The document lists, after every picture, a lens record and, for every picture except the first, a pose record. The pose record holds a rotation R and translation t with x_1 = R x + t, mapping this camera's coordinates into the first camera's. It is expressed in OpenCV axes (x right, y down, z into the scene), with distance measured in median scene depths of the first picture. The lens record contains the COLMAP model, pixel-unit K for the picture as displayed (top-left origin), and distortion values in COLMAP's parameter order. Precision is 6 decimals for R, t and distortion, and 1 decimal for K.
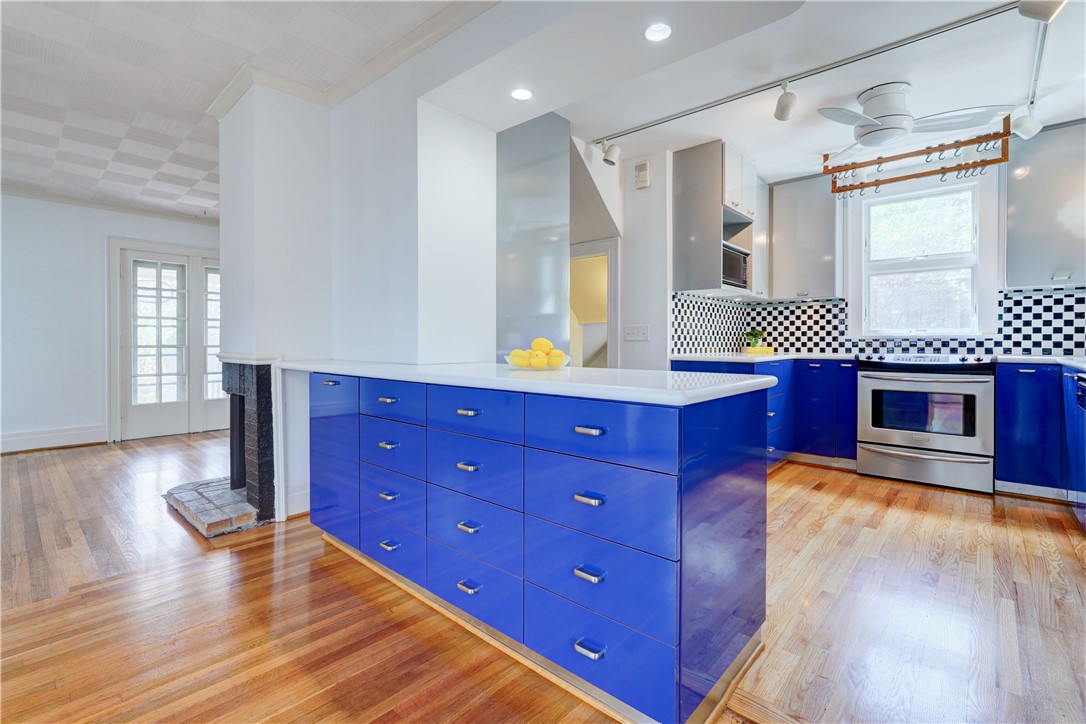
lens RADIAL K [[483.7, 0, 562.7], [0, 483.7, 344.5], [0, 0, 1]] dist [0.003022, 0.001323]
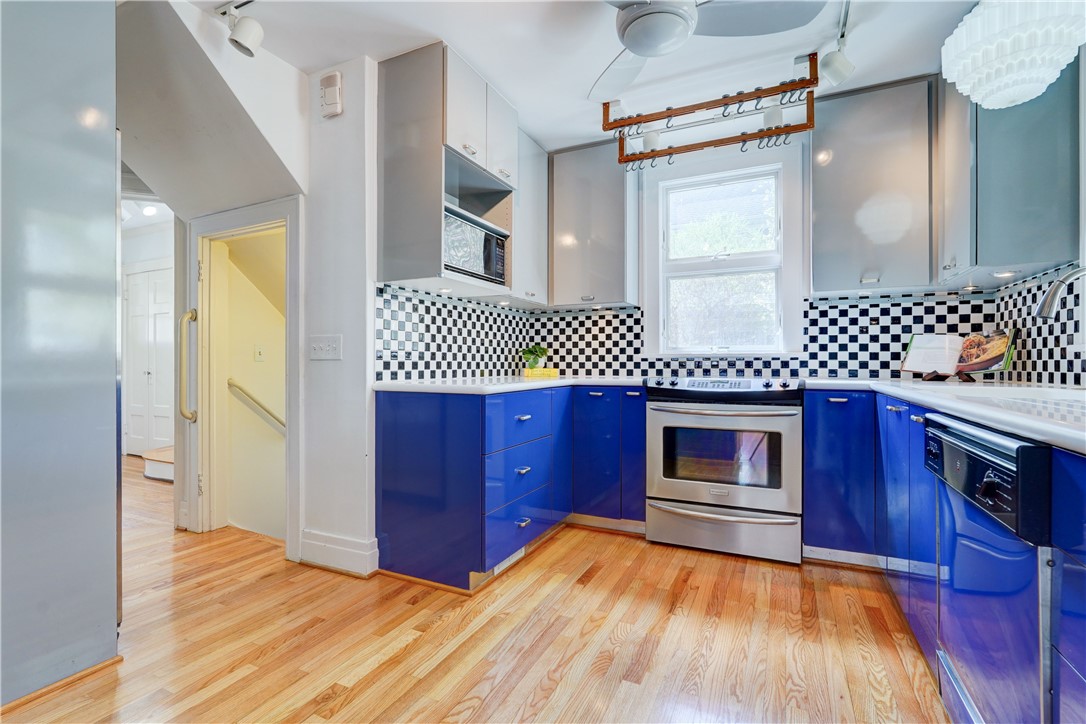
lens RADIAL K [[488.4, 0, 549.5], [0, 488.4, 361.4], [0, 0, 1]] dist [0.000054, 0.000117]
pose [[0.964824, 0.000411, 0.262896, 0.274844], [0.001715, 0.999968, -0.007857, -0.000318], [-0.262890, 0.008032, 0.964792, 0.326487]]
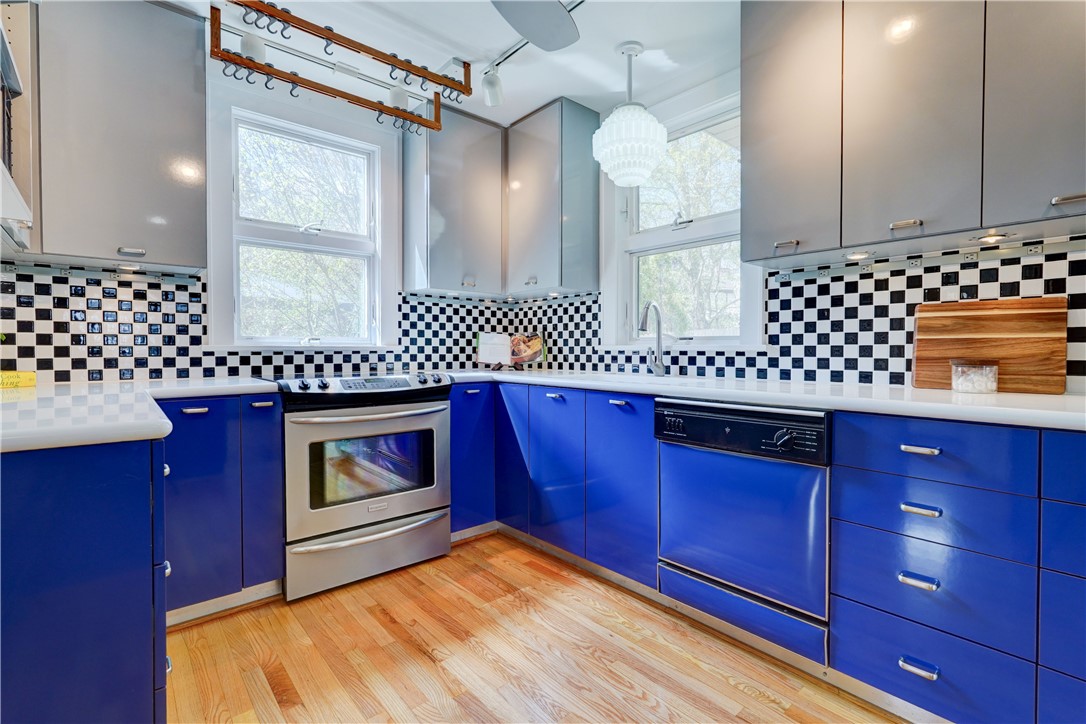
lens RADIAL K [[500.5, 0, 529.7], [0, 500.5, 357.2], [0, 0, 1]] dist [-0.000362, 0.000097]
pose [[0.161453, -0.016594, 0.986741, 0.109745], [0.004055, 0.999861, 0.016151, -0.014759], [-0.986872, 0.001394, 0.161497, 0.649188]]
